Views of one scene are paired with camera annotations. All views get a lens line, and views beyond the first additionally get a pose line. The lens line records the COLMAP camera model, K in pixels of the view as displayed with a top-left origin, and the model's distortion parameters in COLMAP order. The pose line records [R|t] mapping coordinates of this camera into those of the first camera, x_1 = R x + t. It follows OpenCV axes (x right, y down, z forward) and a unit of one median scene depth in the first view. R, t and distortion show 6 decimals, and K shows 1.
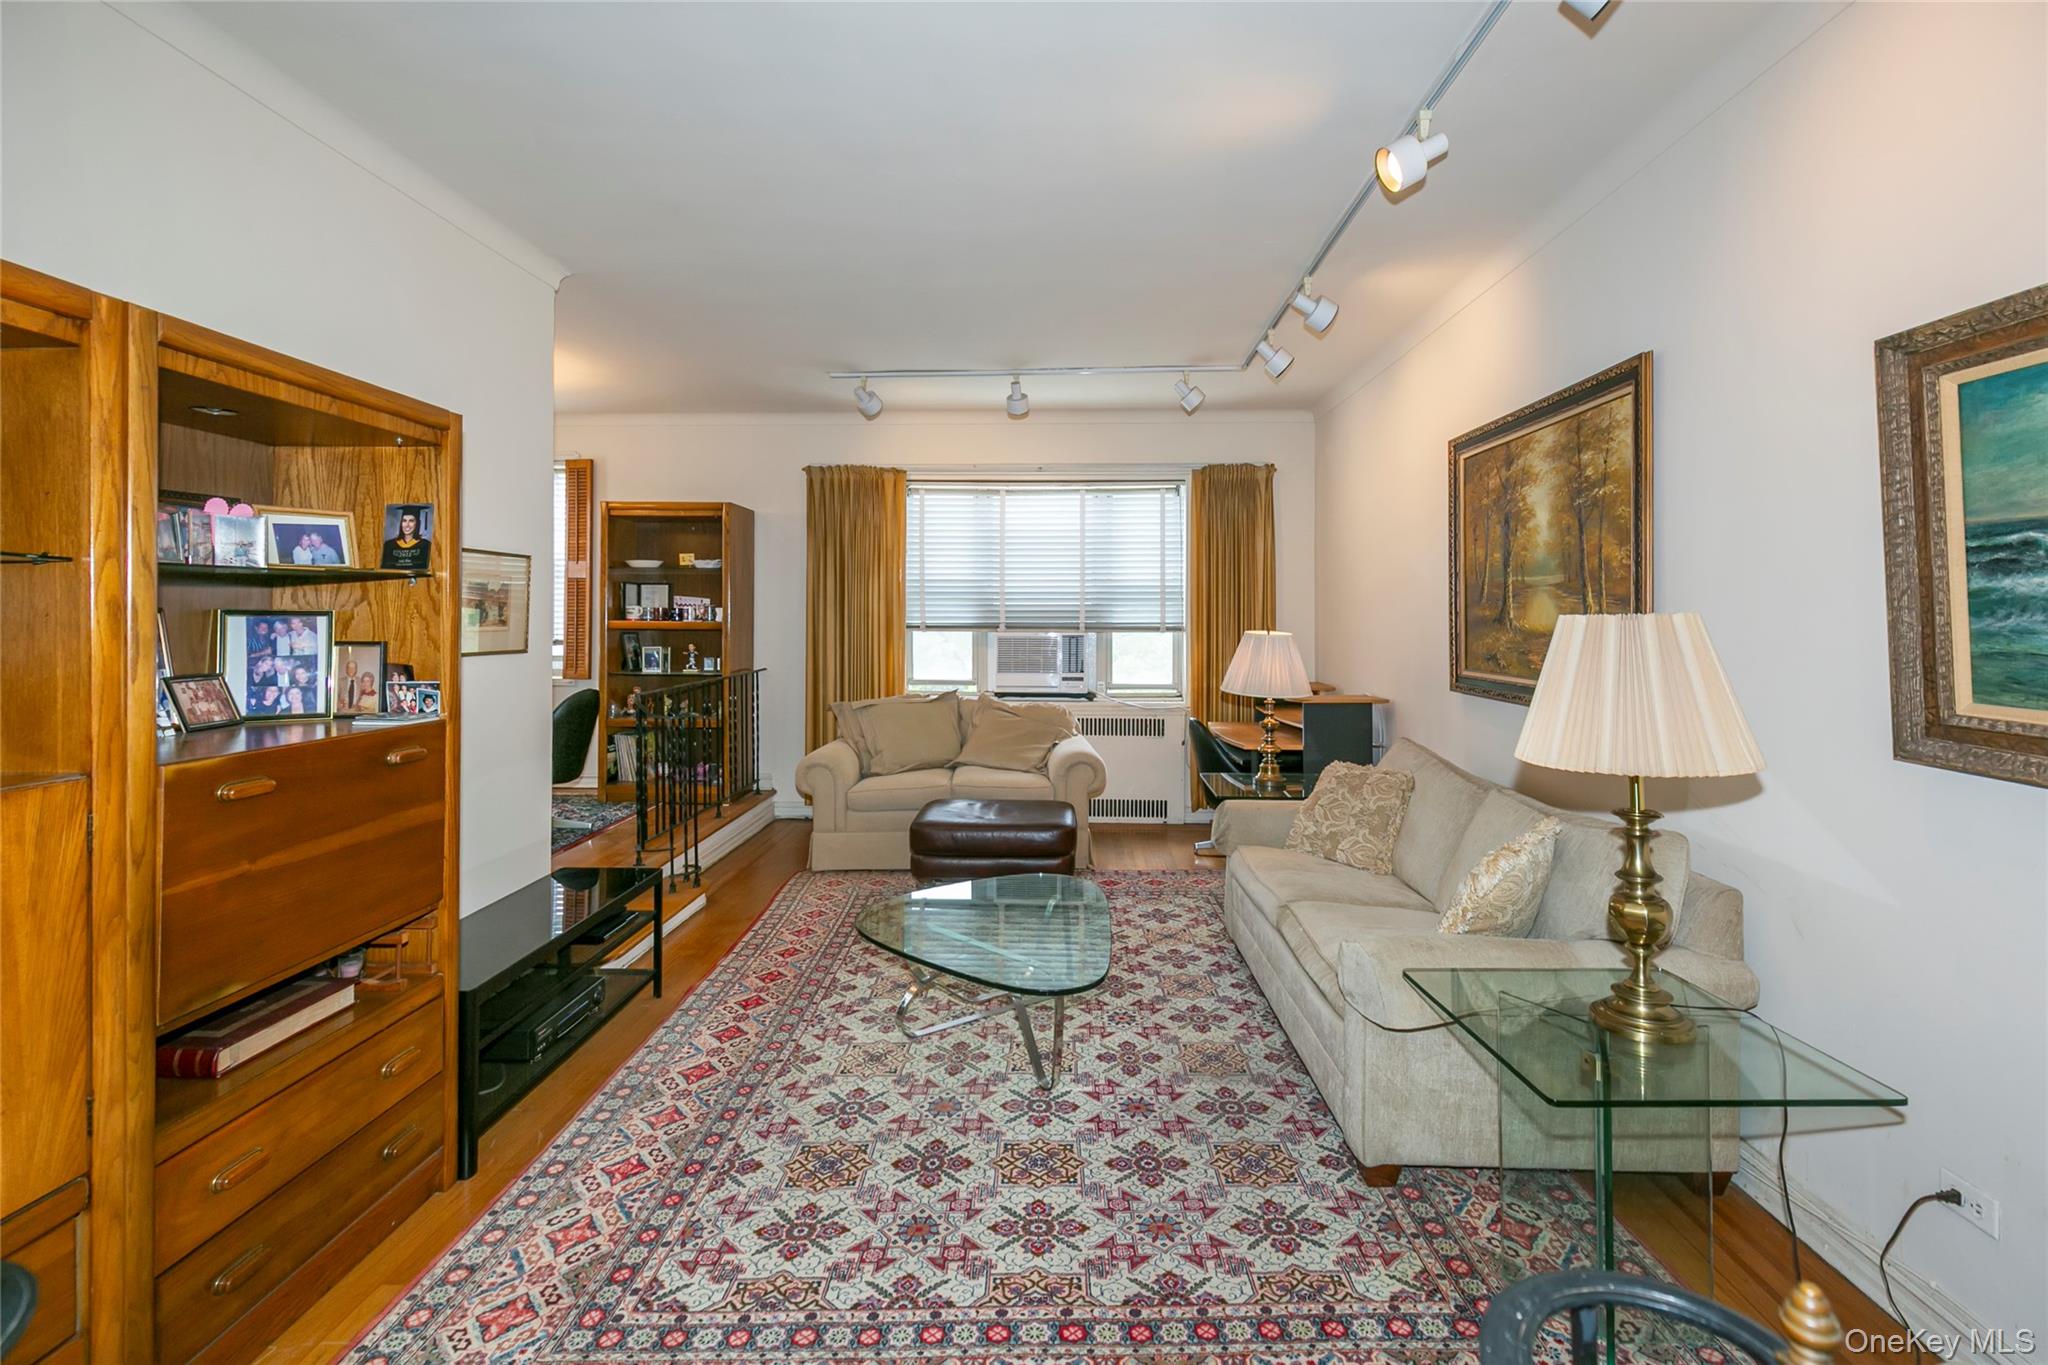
lens RADIAL K [[936.6, 0, 1030.6], [0, 936.6, 613.5], [0, 0, 1]] dist [0.004922, -0.001170]
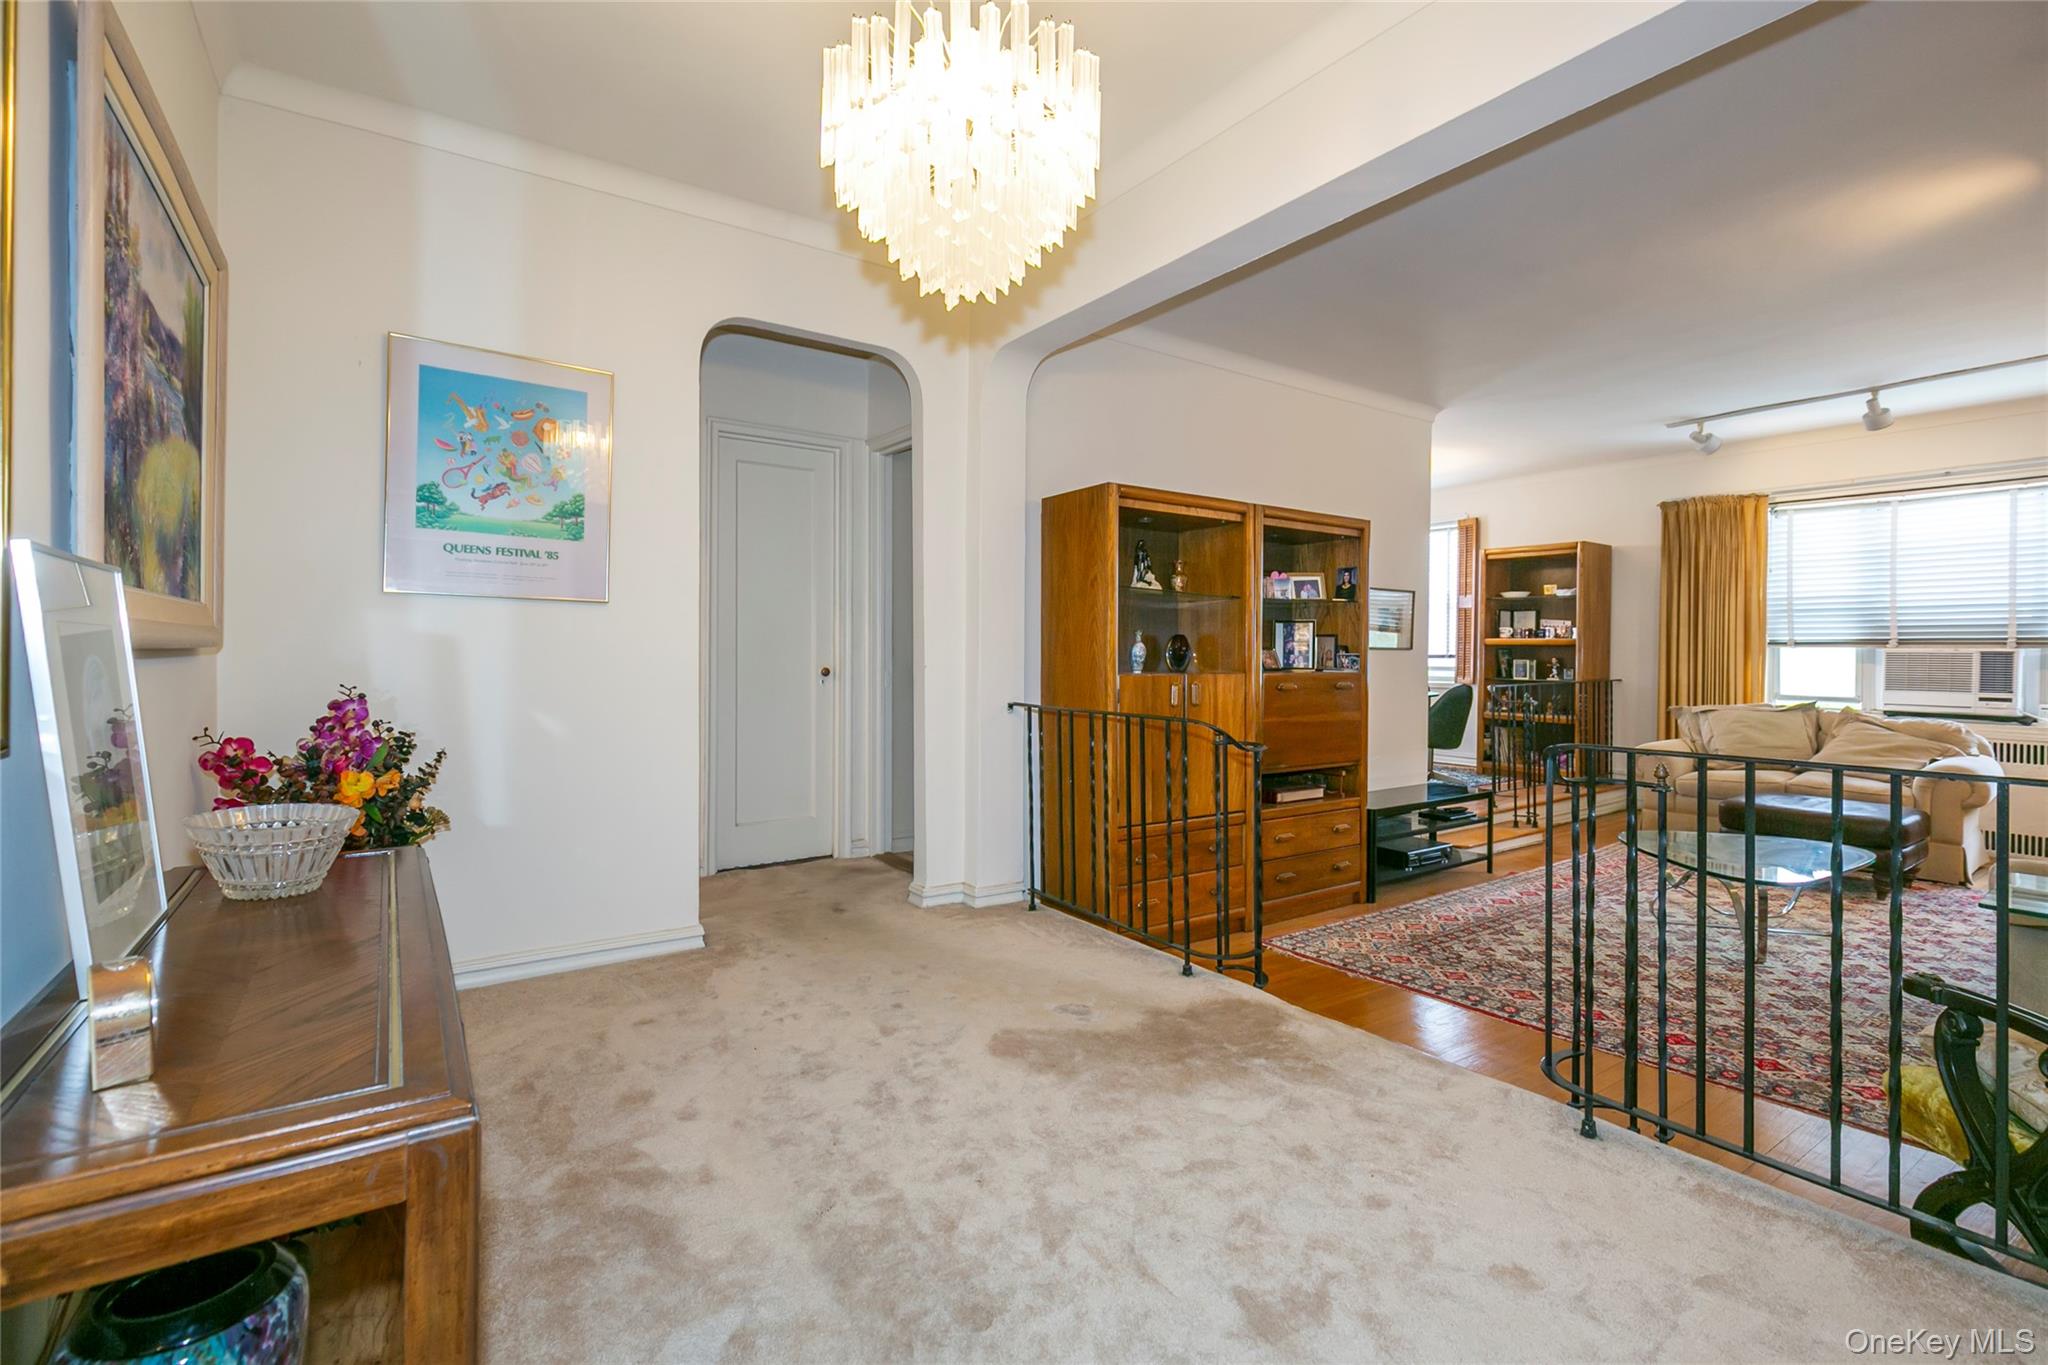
lens RADIAL K [[915.7, 0, 1032.0], [0, 915.7, 658.5], [0, 0, 1]] dist [-0.002501, -0.000582]
pose [[0.596572, 0.008118, -0.802519, 0.470144], [-0.002262, 0.999962, 0.008434, 0.059635], [0.802556, -0.003216, 0.596567, -0.657124]]
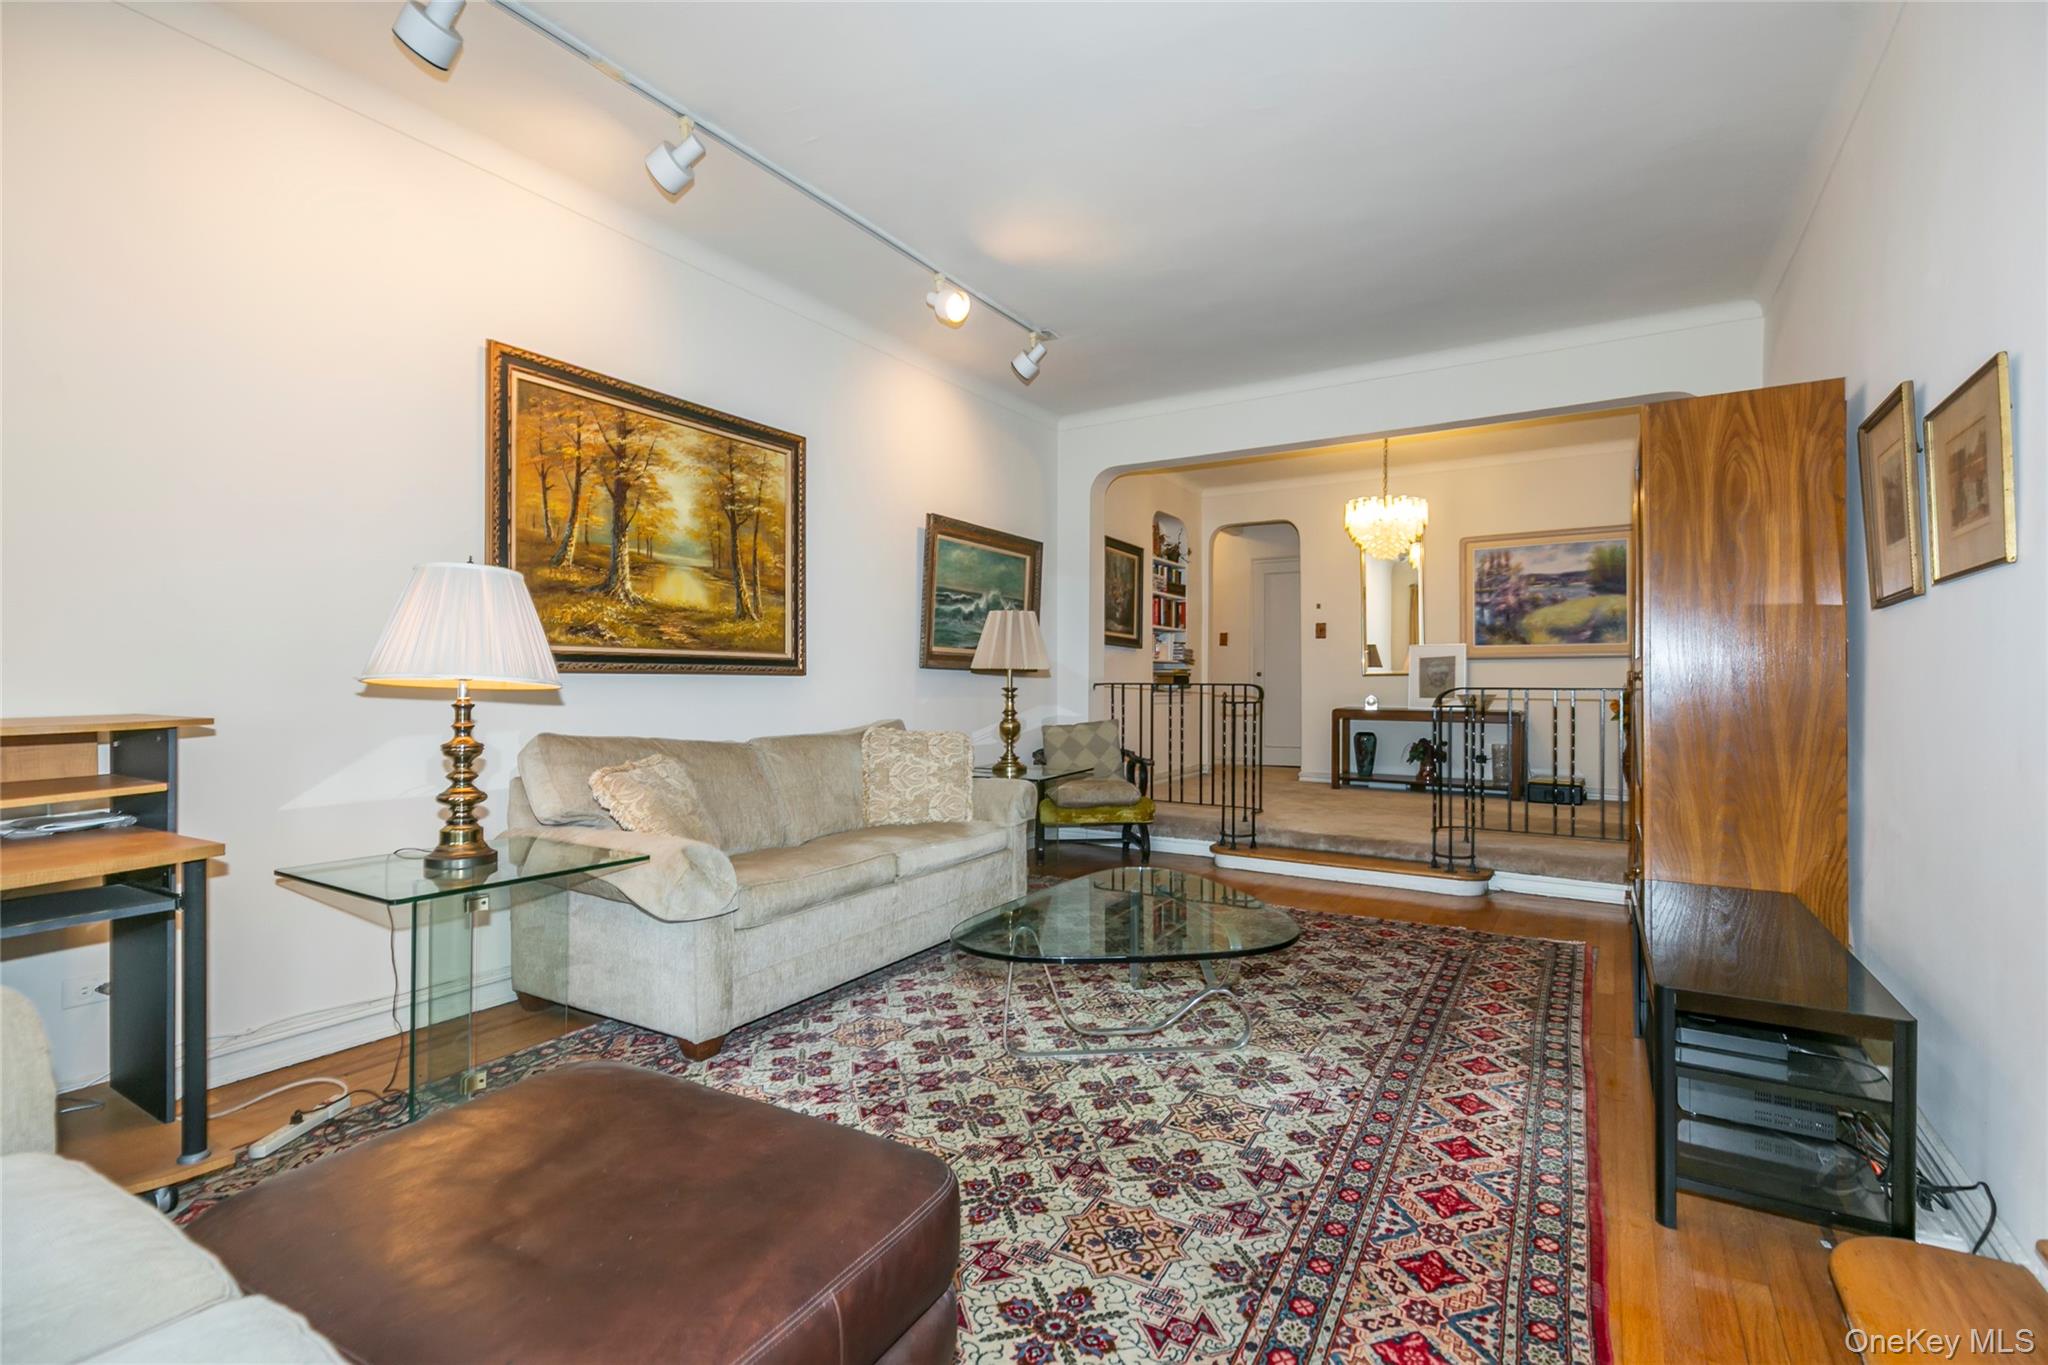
lens RADIAL K [[909.1, 0, 1052.0], [0, 909.1, 681.7], [0, 0, 1]] dist [0.003904, -0.000031]
pose [[-0.875788, -0.000203, 0.482697, -0.449666], [-0.002095, 0.999992, -0.003379, 0.137335], [-0.482692, -0.003970, -0.875781, 2.126287]]
